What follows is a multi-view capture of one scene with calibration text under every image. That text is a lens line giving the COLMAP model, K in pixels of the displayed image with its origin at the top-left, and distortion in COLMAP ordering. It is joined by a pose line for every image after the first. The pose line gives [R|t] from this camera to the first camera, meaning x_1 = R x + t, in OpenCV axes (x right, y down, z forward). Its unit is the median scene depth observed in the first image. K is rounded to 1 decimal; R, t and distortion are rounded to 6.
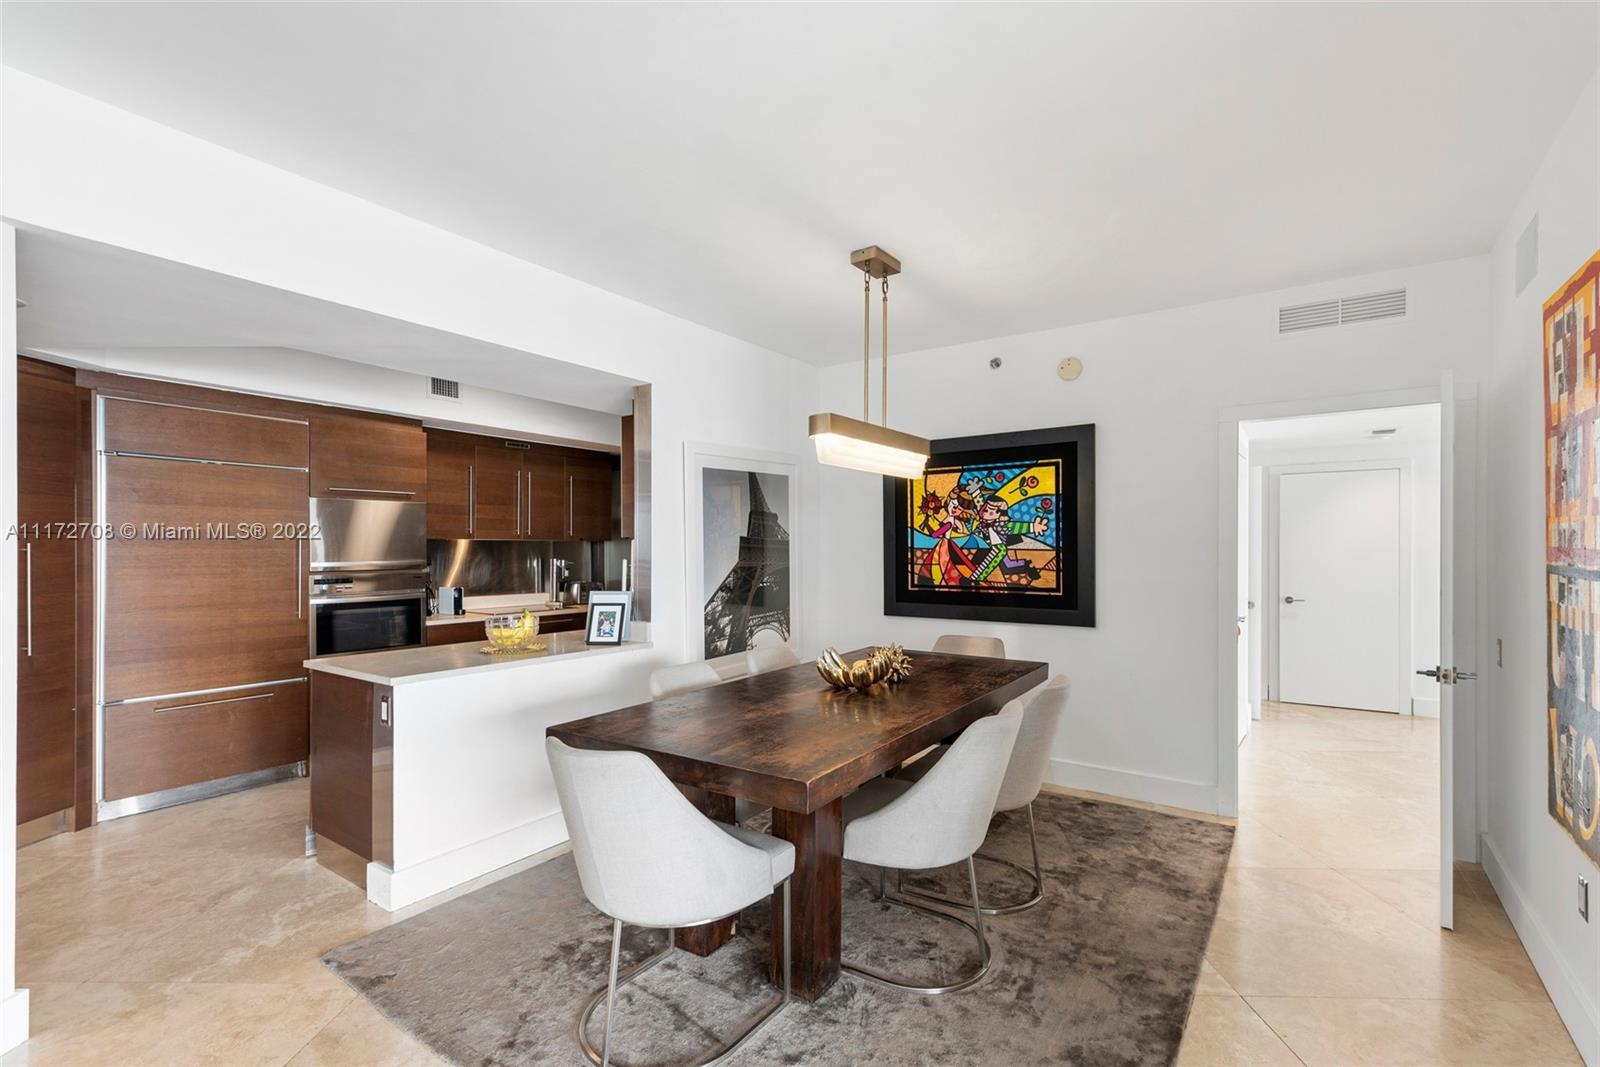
lens RADIAL K [[715.8, 0, 807.4], [0, 715.8, 546.6], [0, 0, 1]] dist [0.002988, 0.000103]
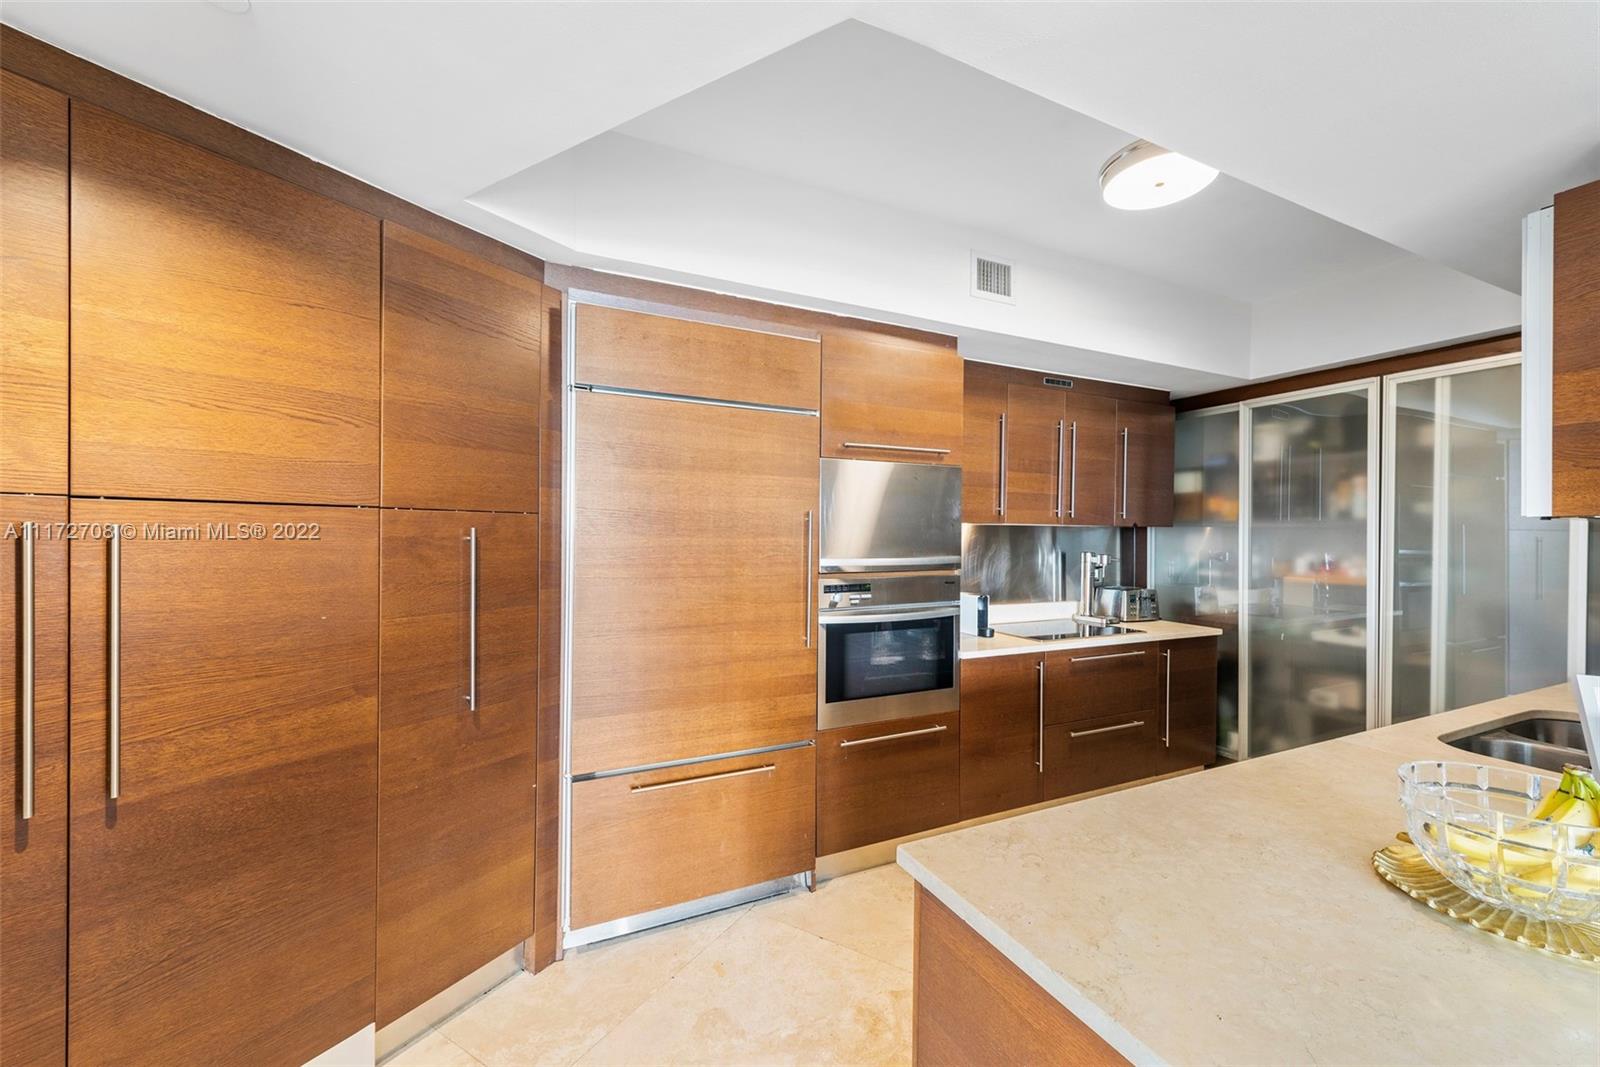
lens RADIAL K [[647.5, 0, 797.6], [0, 647.5, 528.9], [0, 0, 1]] dist [0.012666, -0.002334]
pose [[0.861706, 0.006813, -0.507362, -0.432044], [-0.008609, 0.999962, -0.001195, -0.004120], [0.507335, 0.005398, 0.861732, 0.507877]]
